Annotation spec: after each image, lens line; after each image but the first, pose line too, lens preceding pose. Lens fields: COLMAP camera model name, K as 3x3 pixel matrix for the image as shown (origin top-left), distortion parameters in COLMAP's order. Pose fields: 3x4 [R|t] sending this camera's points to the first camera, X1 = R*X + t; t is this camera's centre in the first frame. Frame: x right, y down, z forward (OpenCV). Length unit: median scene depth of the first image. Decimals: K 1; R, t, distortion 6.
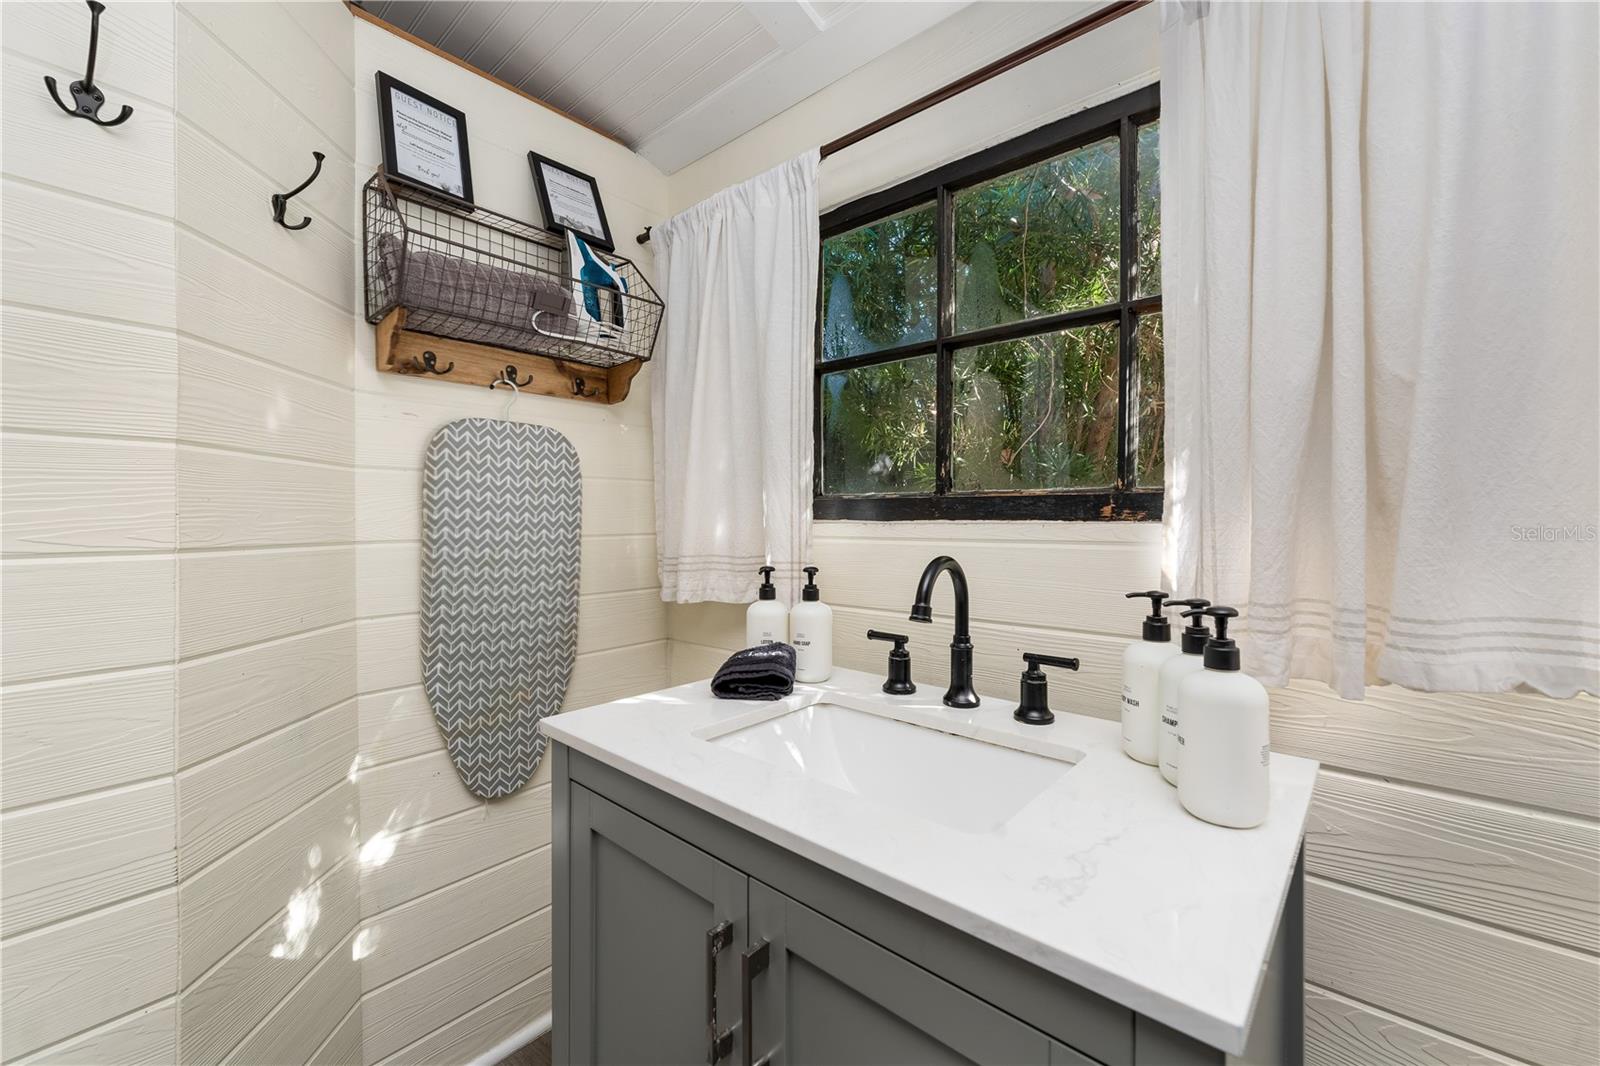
lens RADIAL K [[641.2, 0, 802.2], [0, 641.2, 515.5], [0, 0, 1]] dist [0.001513, 0.000305]
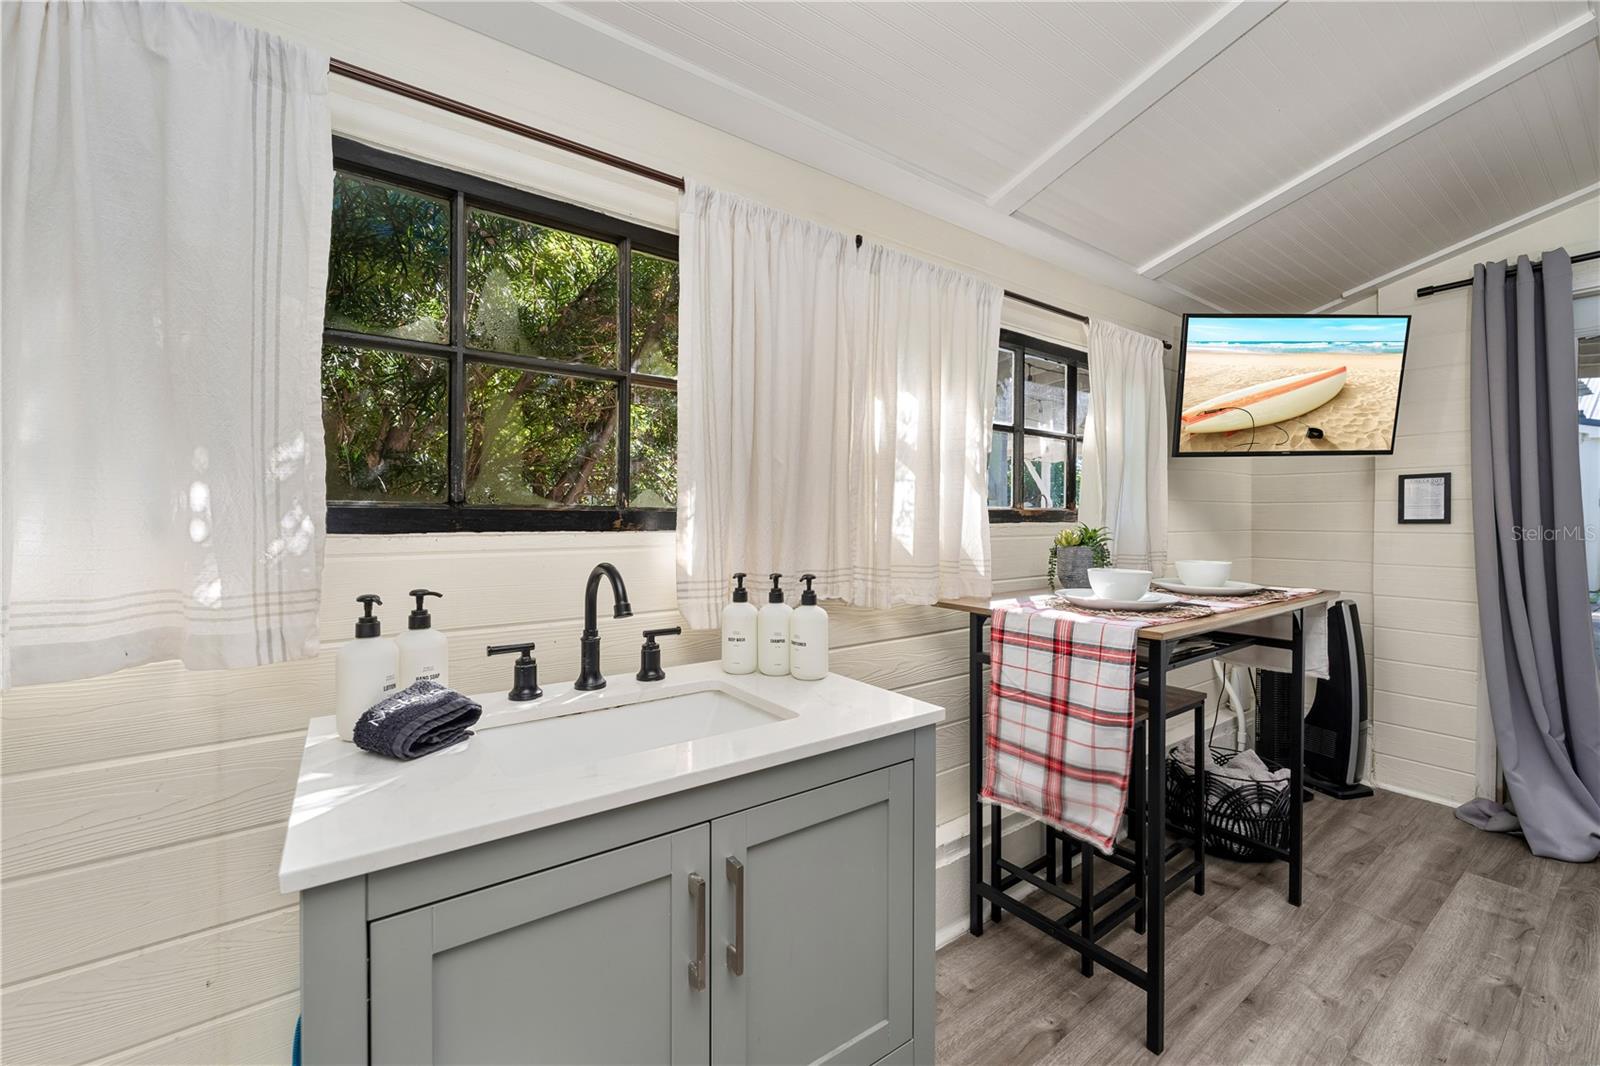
lens RADIAL K [[641.2, 0, 802.2], [0, 641.2, 515.5], [0, 0, 1]] dist [0.001513, 0.000305]
pose [[0.200588, 0.002317, 0.979673, -0.752849], [-0.013162, 0.999913, 0.000330, -0.029383], [-0.979587, -0.012961, 0.200601, 0.330849]]
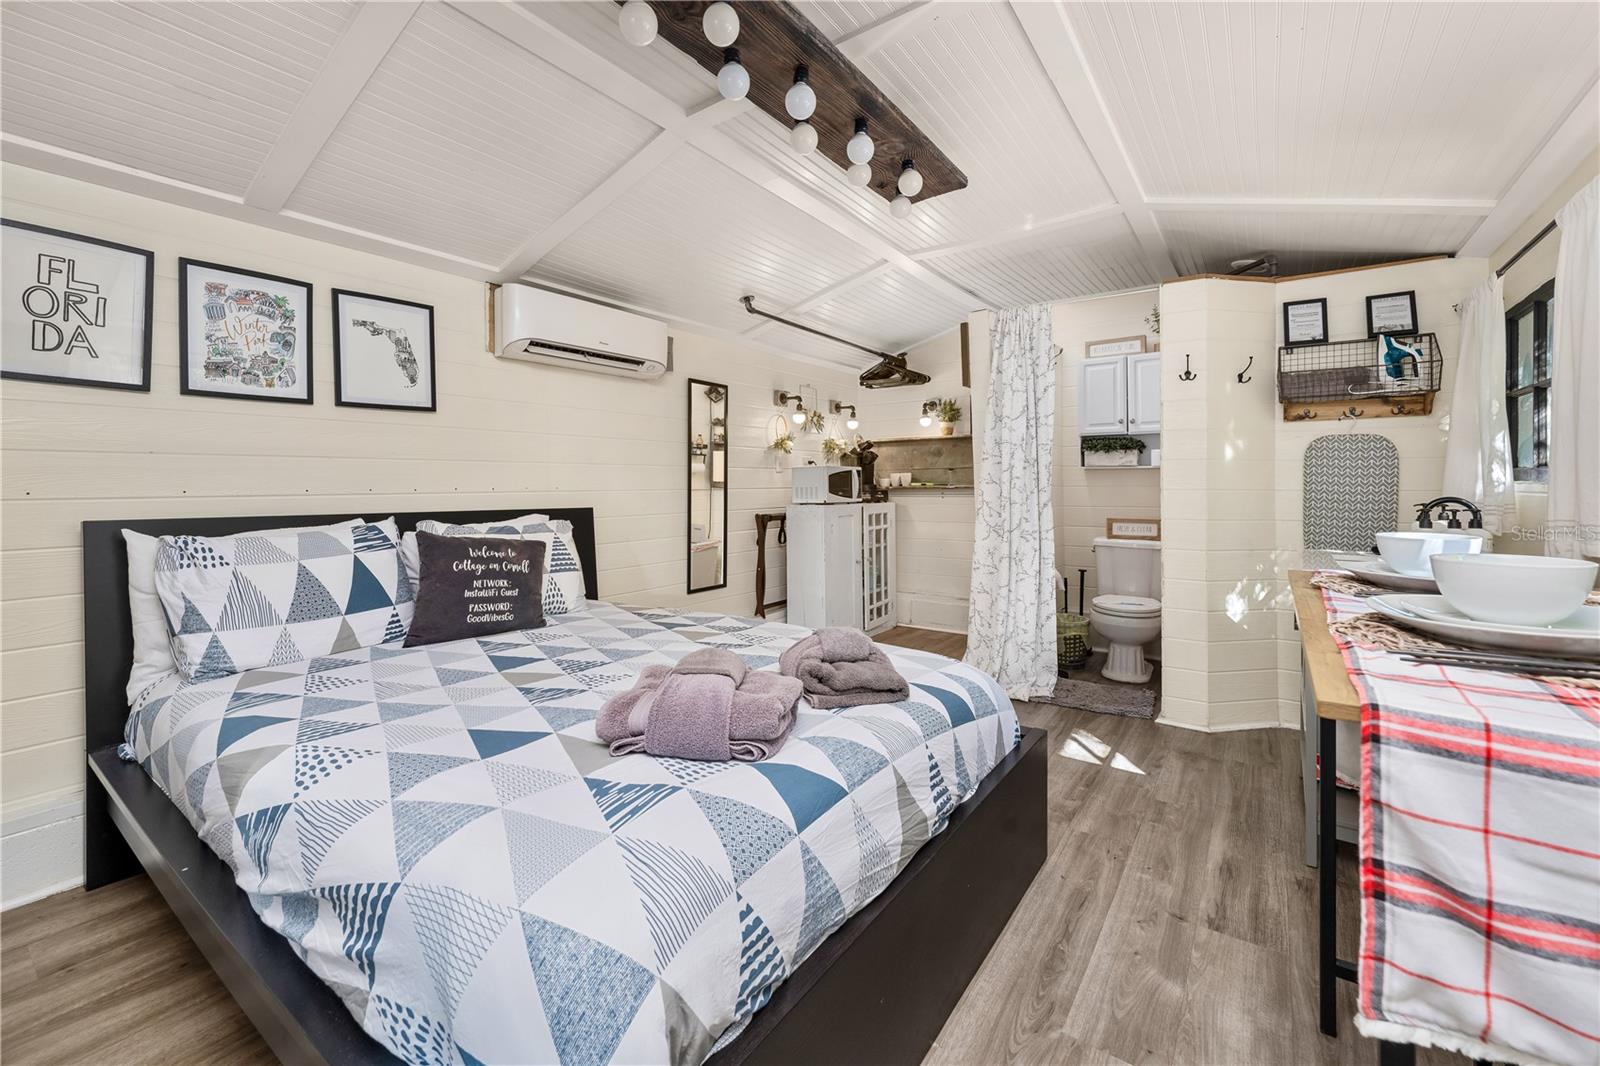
lens RADIAL K [[648.2, 0, 799.1], [0, 648.2, 483.0], [0, 0, 1]] dist [0.000727, 0.000109]
pose [[0.088653, 0.003491, -0.996056, 1.760345], [0.007126, 0.999966, 0.004139, -0.013484], [0.996037, -0.007464, 0.088625, -1.153934]]
